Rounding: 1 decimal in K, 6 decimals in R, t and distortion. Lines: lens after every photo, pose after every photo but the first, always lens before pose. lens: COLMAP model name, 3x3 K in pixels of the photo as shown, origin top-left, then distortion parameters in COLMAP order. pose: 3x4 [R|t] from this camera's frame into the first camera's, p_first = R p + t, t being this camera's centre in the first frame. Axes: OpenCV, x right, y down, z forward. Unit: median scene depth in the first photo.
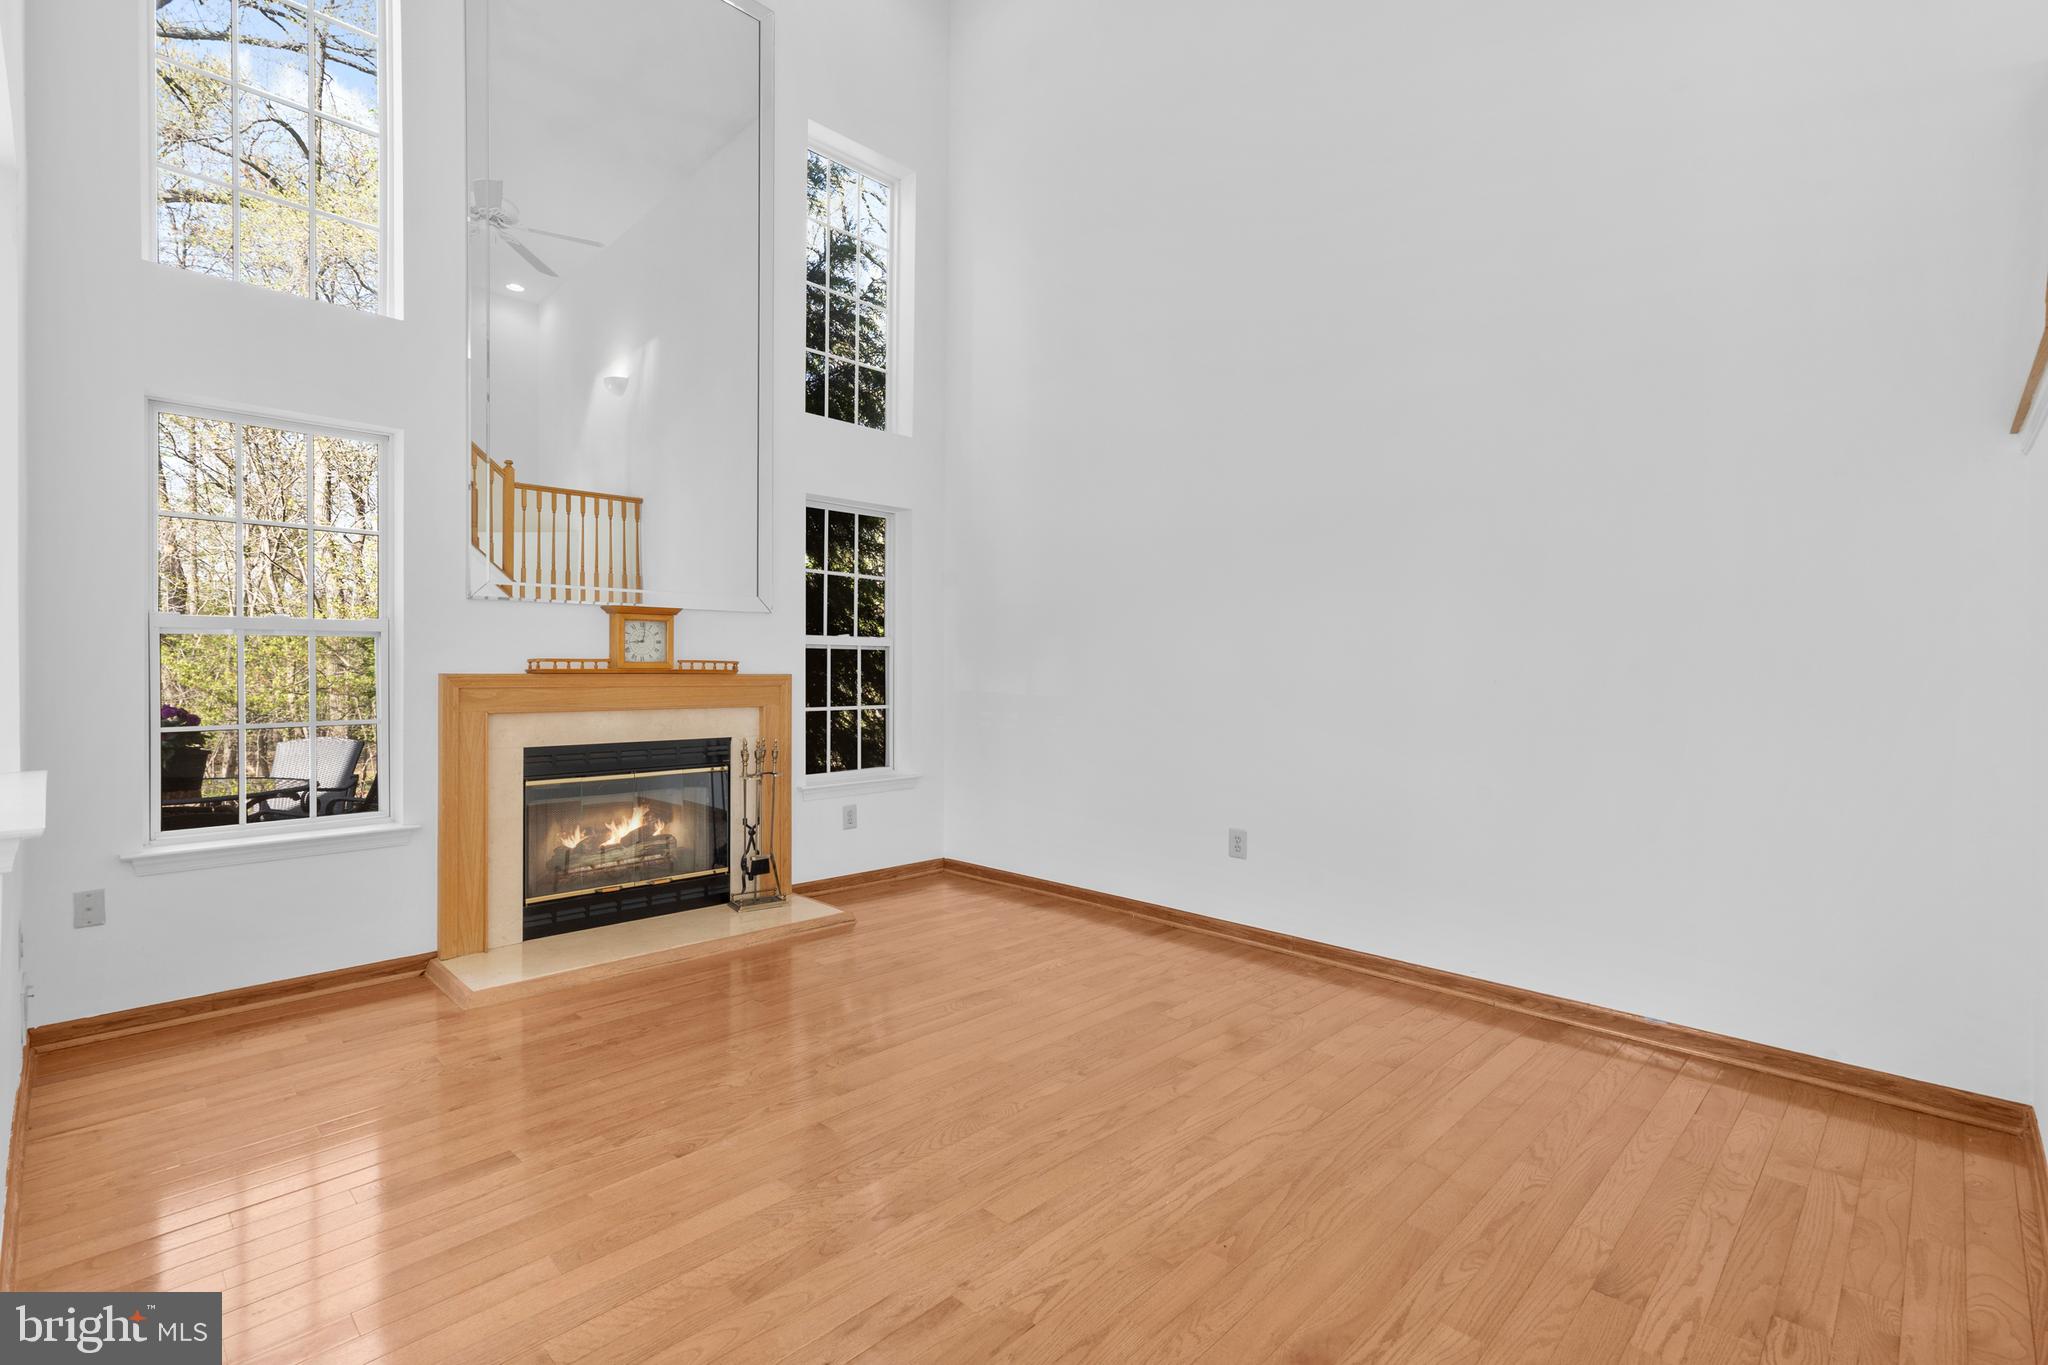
lens RADIAL K [[964.2, 0, 1025.1], [0, 964.2, 674.9], [0, 0, 1]] dist [-0.000184, 0.000269]
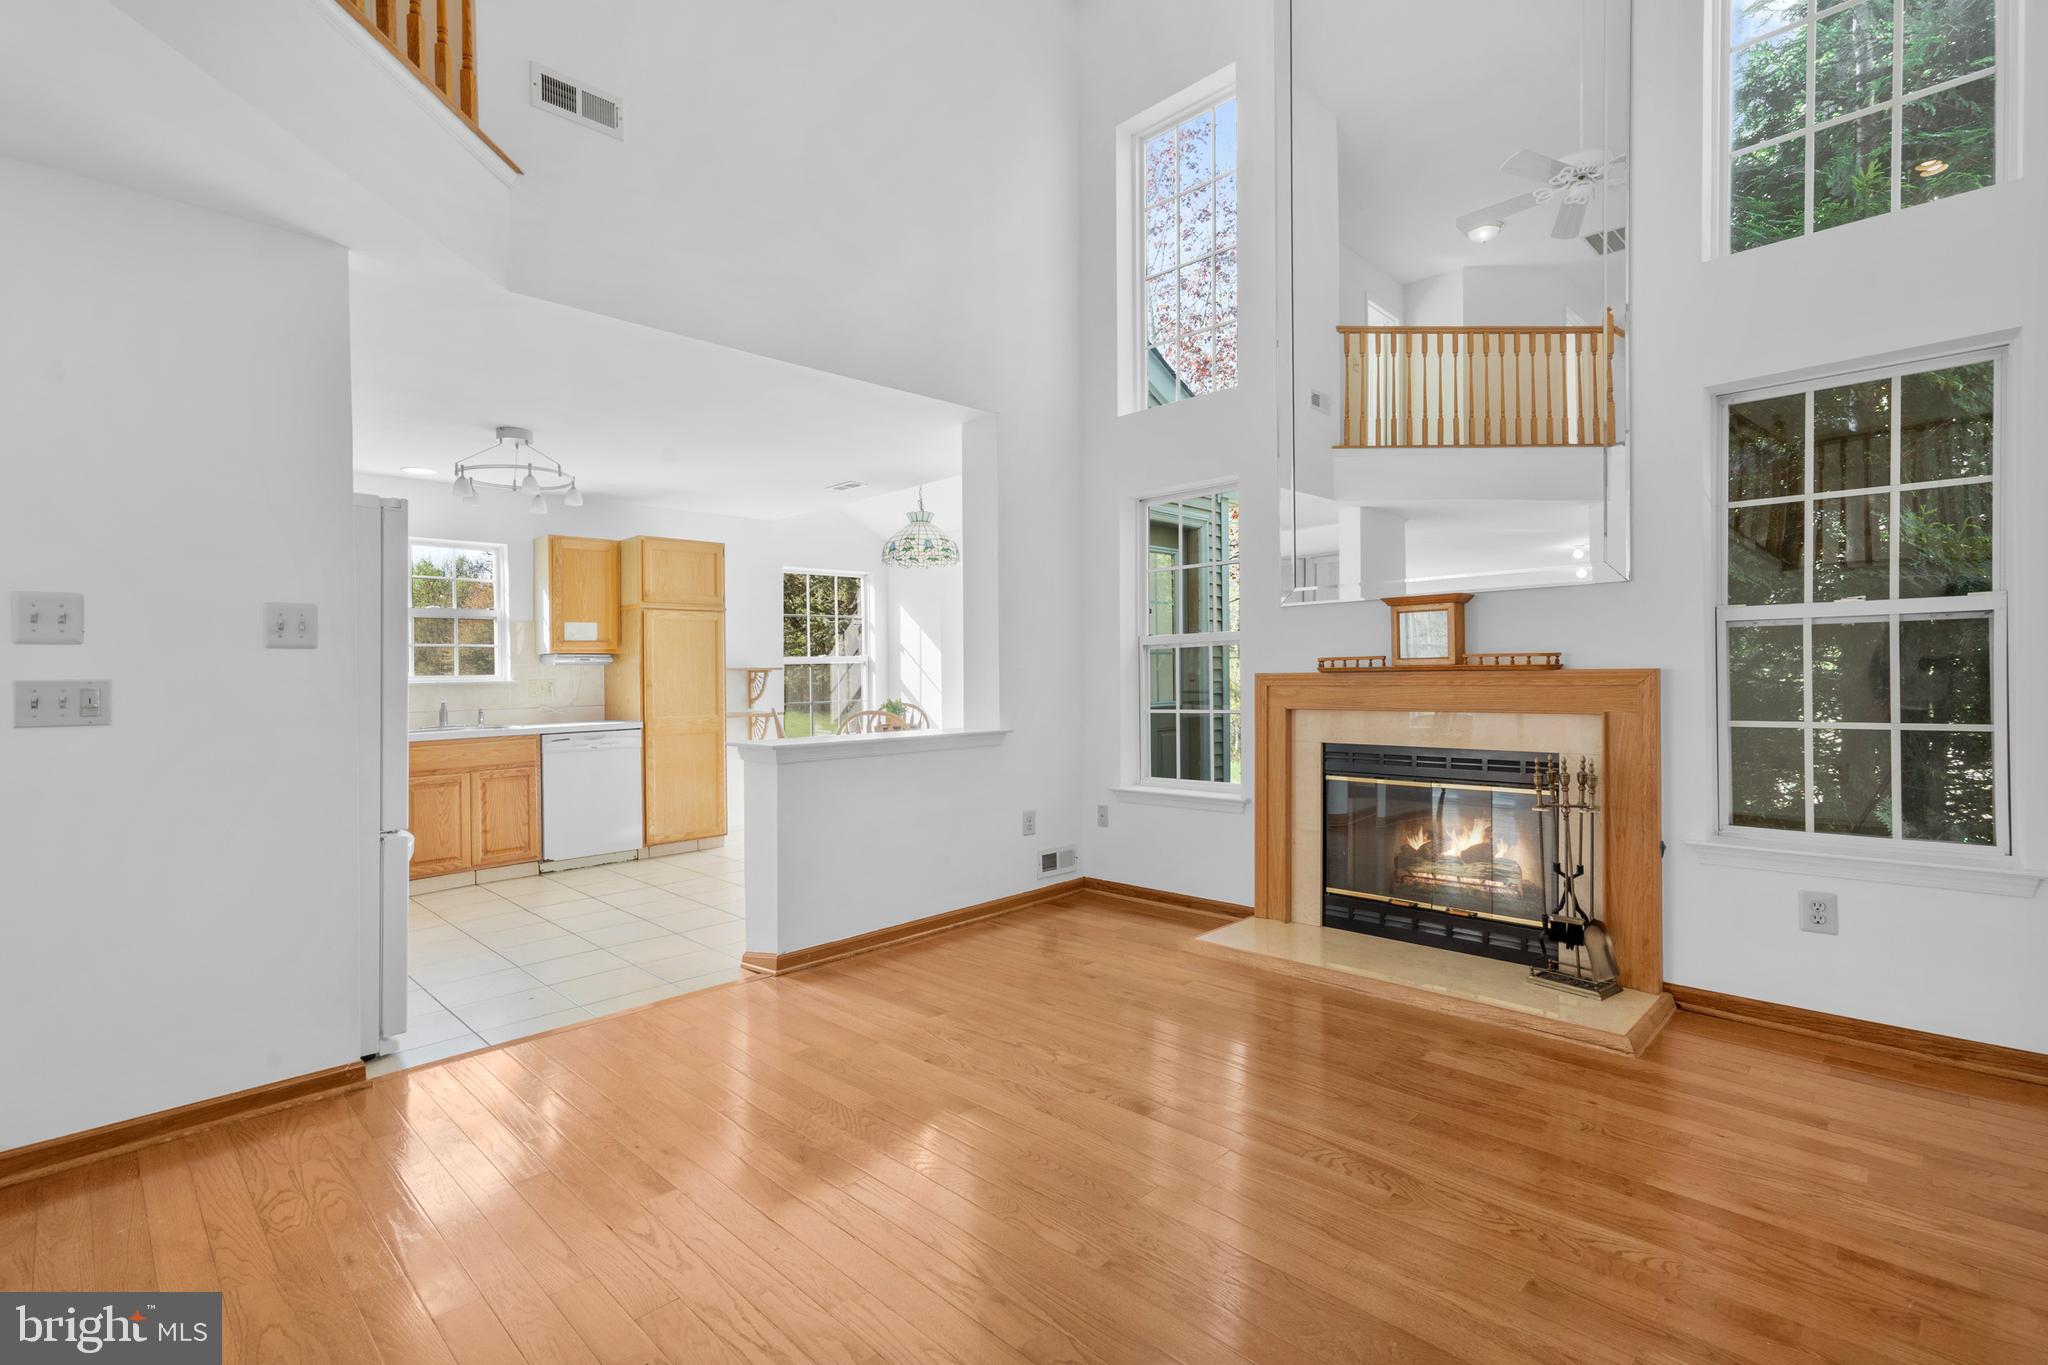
lens RADIAL K [[940.7, 0, 1002.7], [0, 940.7, 687.3], [0, 0, 1]] dist [0.003867, 0.000969]
pose [[-0.024061, 0.012703, -0.999630, 0.488073], [0.011461, 0.999857, 0.012430, -0.001535], [0.999645, -0.011158, -0.024203, 0.642496]]
